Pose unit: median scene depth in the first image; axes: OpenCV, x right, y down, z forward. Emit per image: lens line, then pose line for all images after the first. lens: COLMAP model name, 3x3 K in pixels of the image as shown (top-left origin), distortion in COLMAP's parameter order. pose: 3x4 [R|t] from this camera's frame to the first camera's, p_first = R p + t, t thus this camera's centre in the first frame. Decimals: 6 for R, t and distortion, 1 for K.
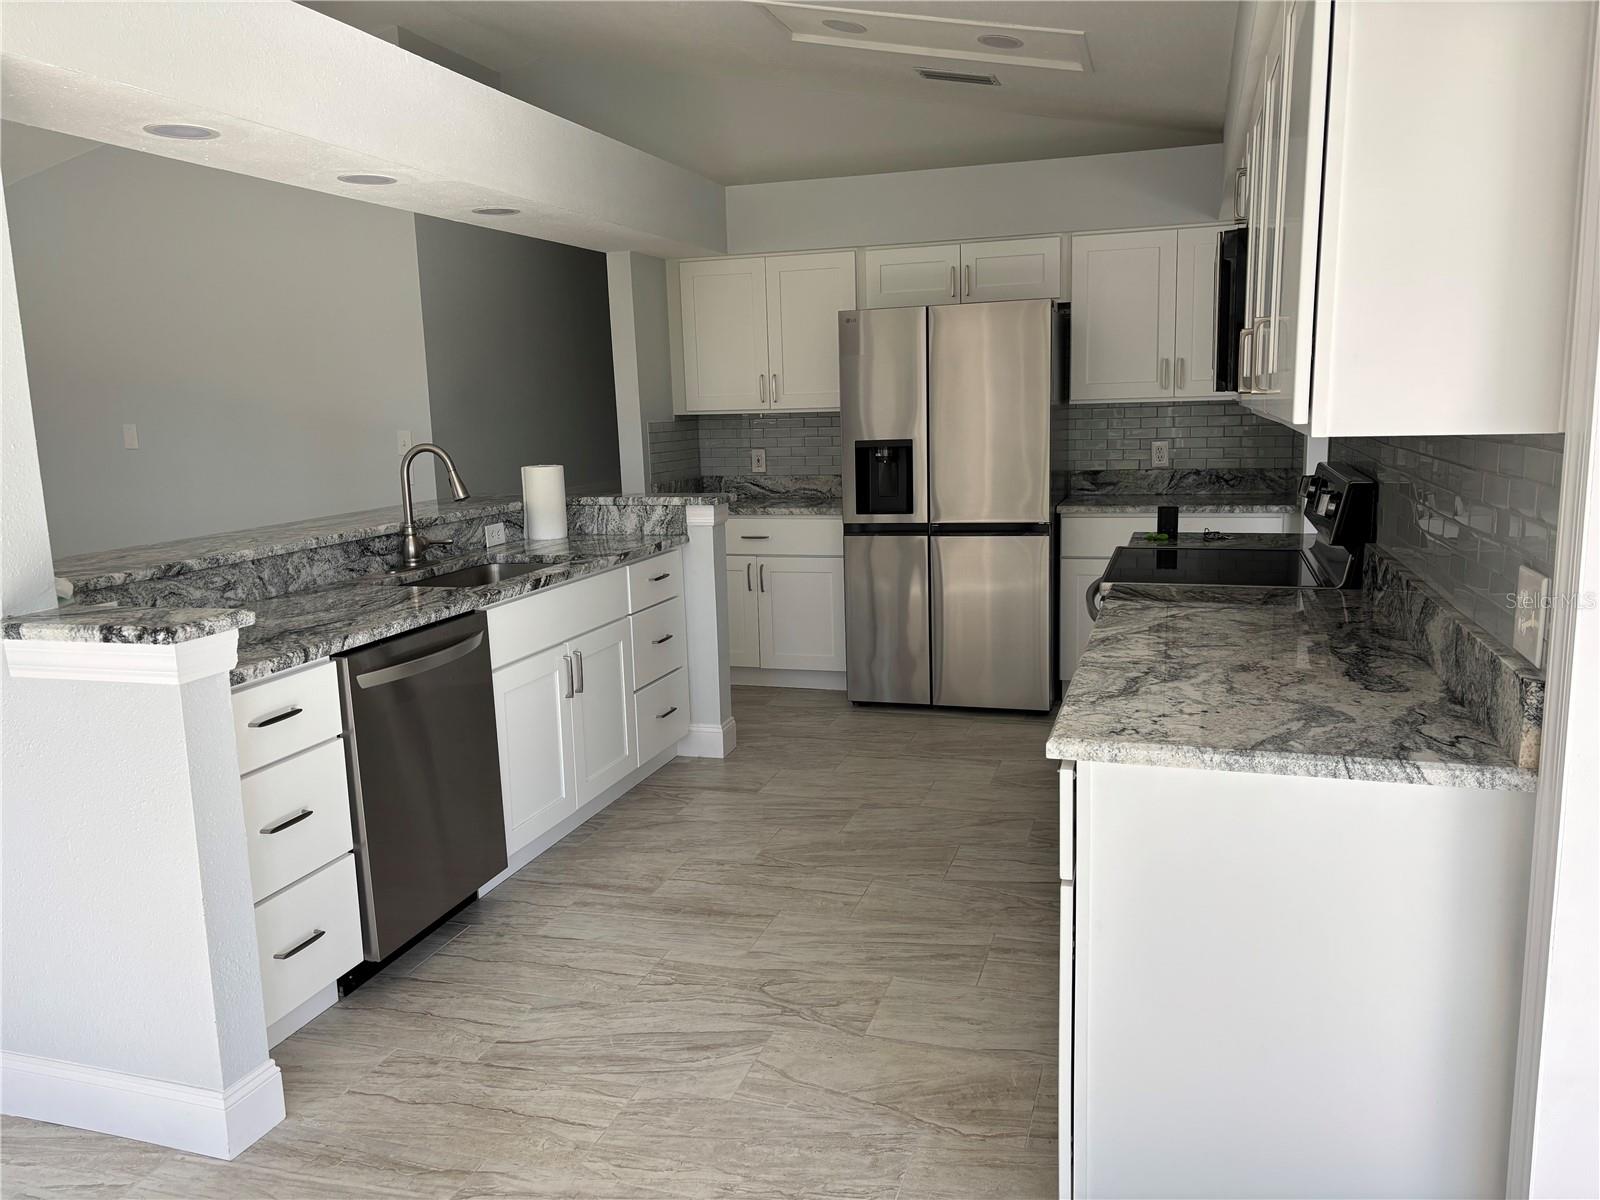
lens RADIAL K [[1207.2, 0, 786.3], [0, 1207.2, 610.7], [0, 0, 1]] dist [0.049681, -0.046146]
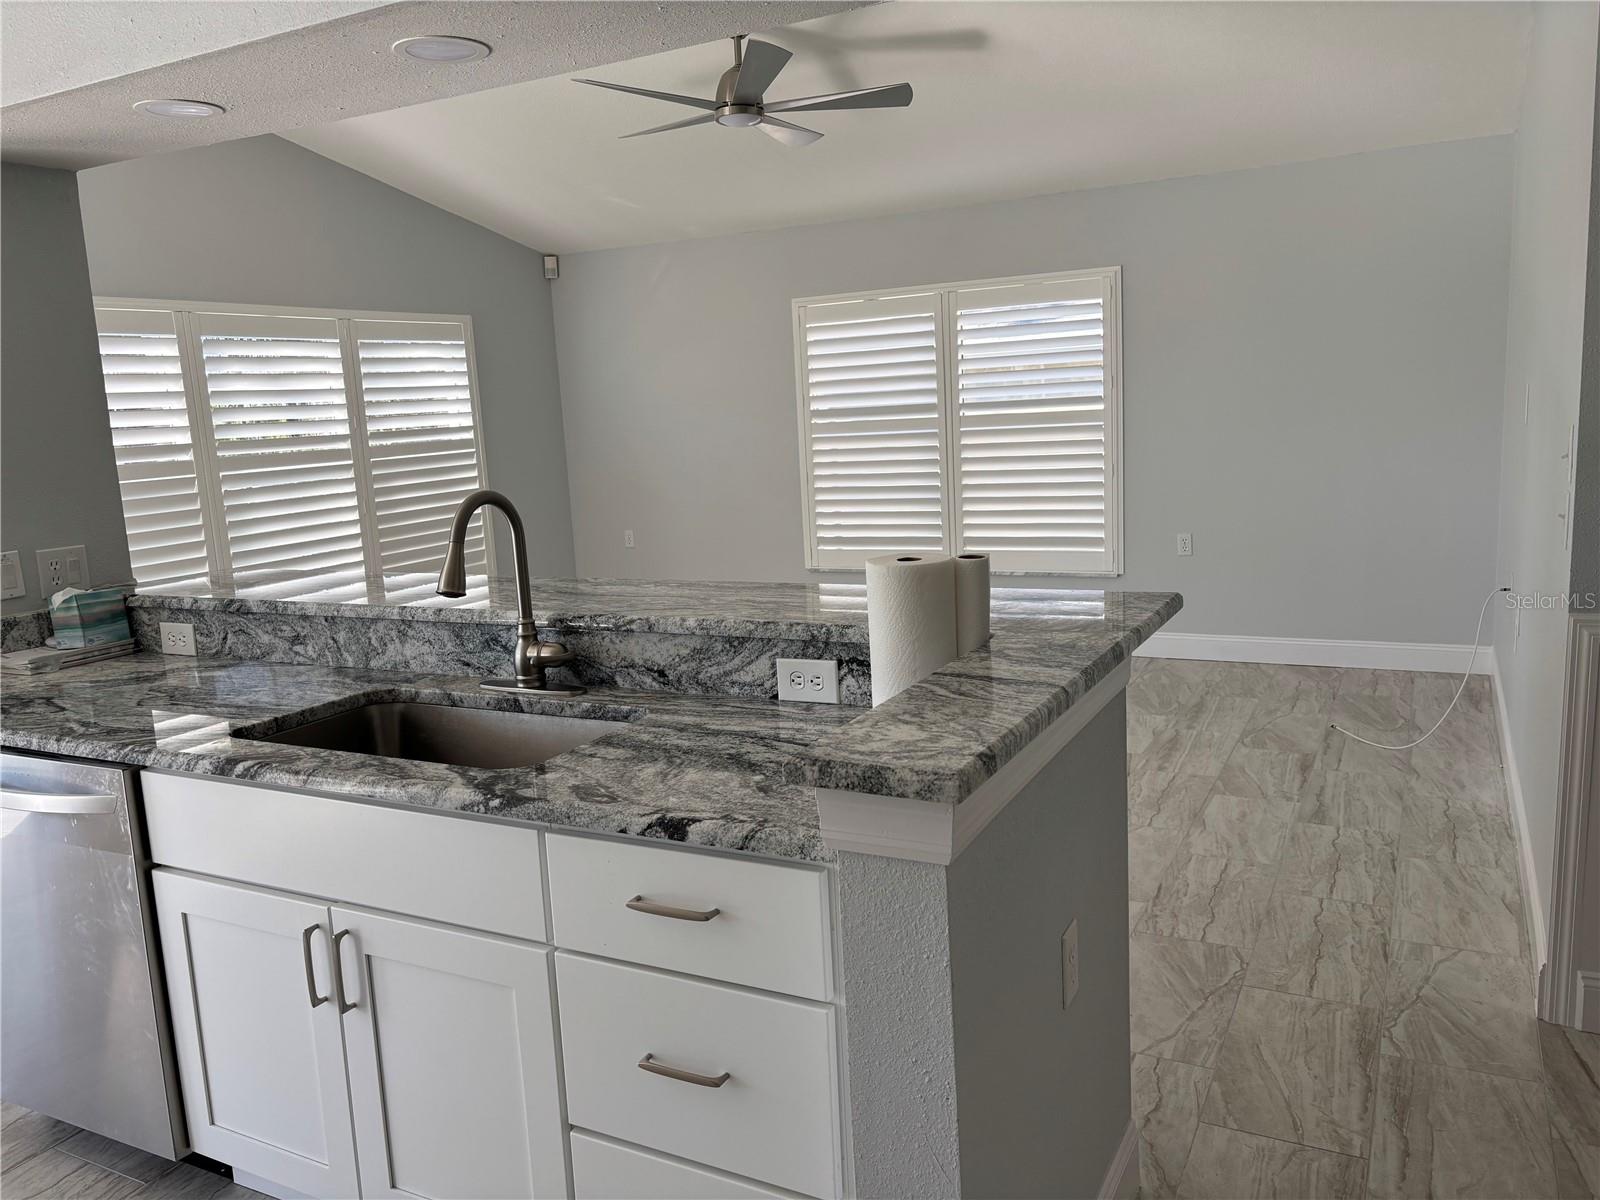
lens RADIAL K [[1207.2, 0, 796.4], [0, 1207.2, 603.3], [0, 0, 1]] dist [0.049681, -0.046146]
pose [[-0.175652, 0.202170, -0.963470, 0.285211], [-0.113642, 0.967979, 0.223834, -0.264557], [0.977871, 0.148807, -0.147052, 1.407316]]
